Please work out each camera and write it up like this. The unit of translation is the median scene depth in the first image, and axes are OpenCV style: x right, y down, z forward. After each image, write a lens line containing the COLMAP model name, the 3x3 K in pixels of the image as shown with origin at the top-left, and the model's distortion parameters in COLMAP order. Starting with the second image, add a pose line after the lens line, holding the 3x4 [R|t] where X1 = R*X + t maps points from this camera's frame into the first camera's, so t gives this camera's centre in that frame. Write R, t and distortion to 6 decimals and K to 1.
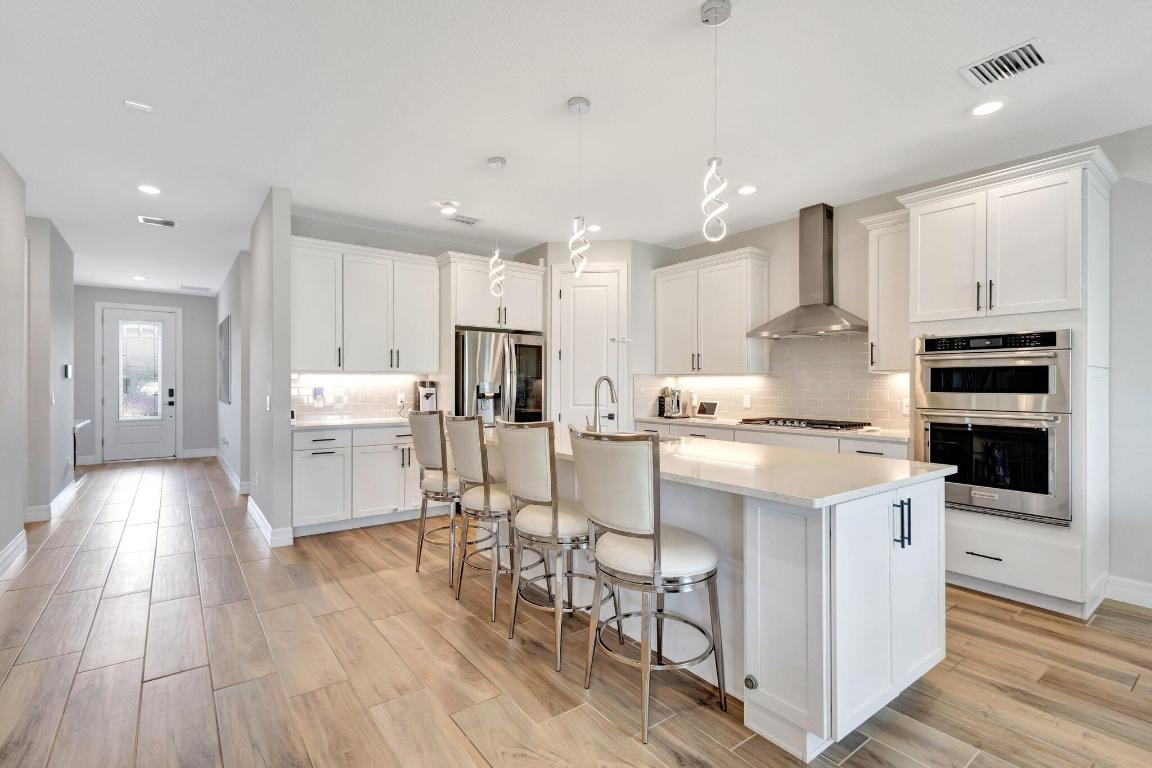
lens RADIAL K [[529.6, 0, 571.5], [0, 529.6, 376.4], [0, 0, 1]] dist [0.006144, -0.000554]
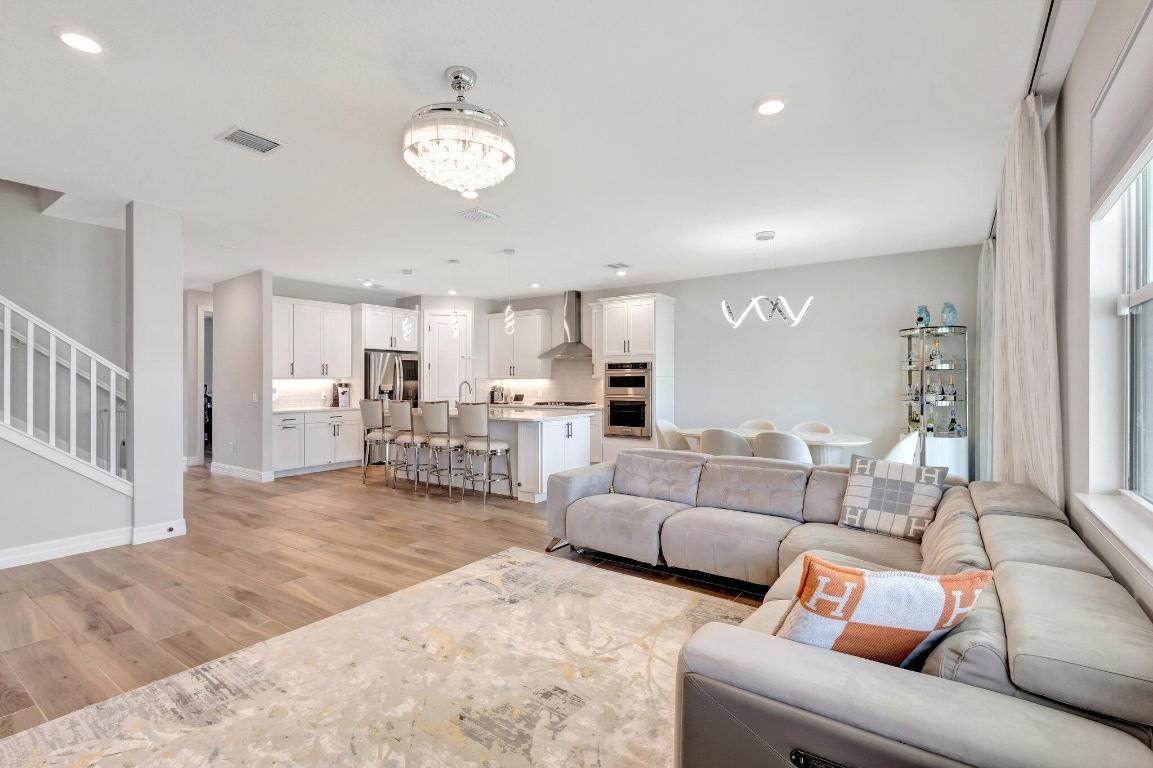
lens RADIAL K [[530.1, 0, 572.2], [0, 530.1, 375.6], [0, 0, 1]] dist [0.006144, -0.000554]
pose [[0.951002, -0.003036, 0.309170, -0.115724], [0.002859, 0.999995, 0.001026, -0.013904], [-0.309172, -0.000092, 0.951006, -0.716345]]
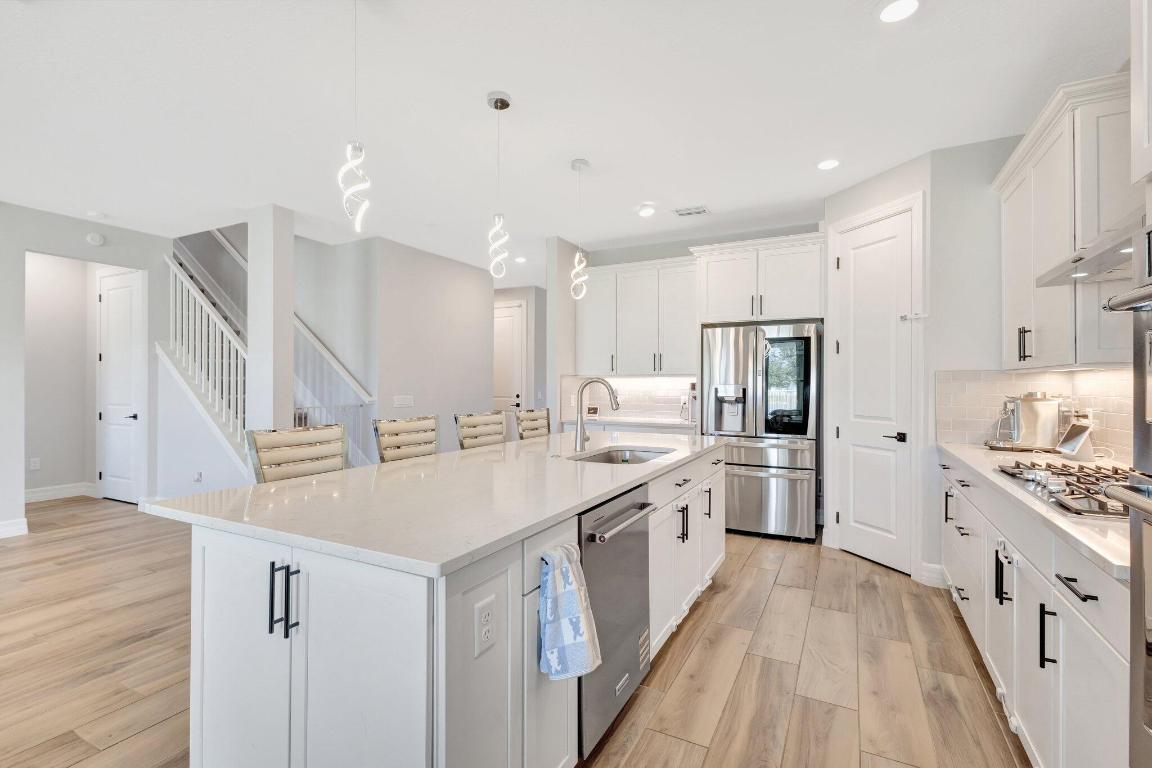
lens RADIAL K [[529.6, 0, 581.2], [0, 529.6, 381.1], [0, 0, 1]] dist [0.006144, -0.000554]
pose [[0.441711, -0.009135, -0.897111, 0.515784], [0.009616, 0.999939, -0.005447, 0.007690], [0.897106, -0.006221, 0.441772, 0.383429]]
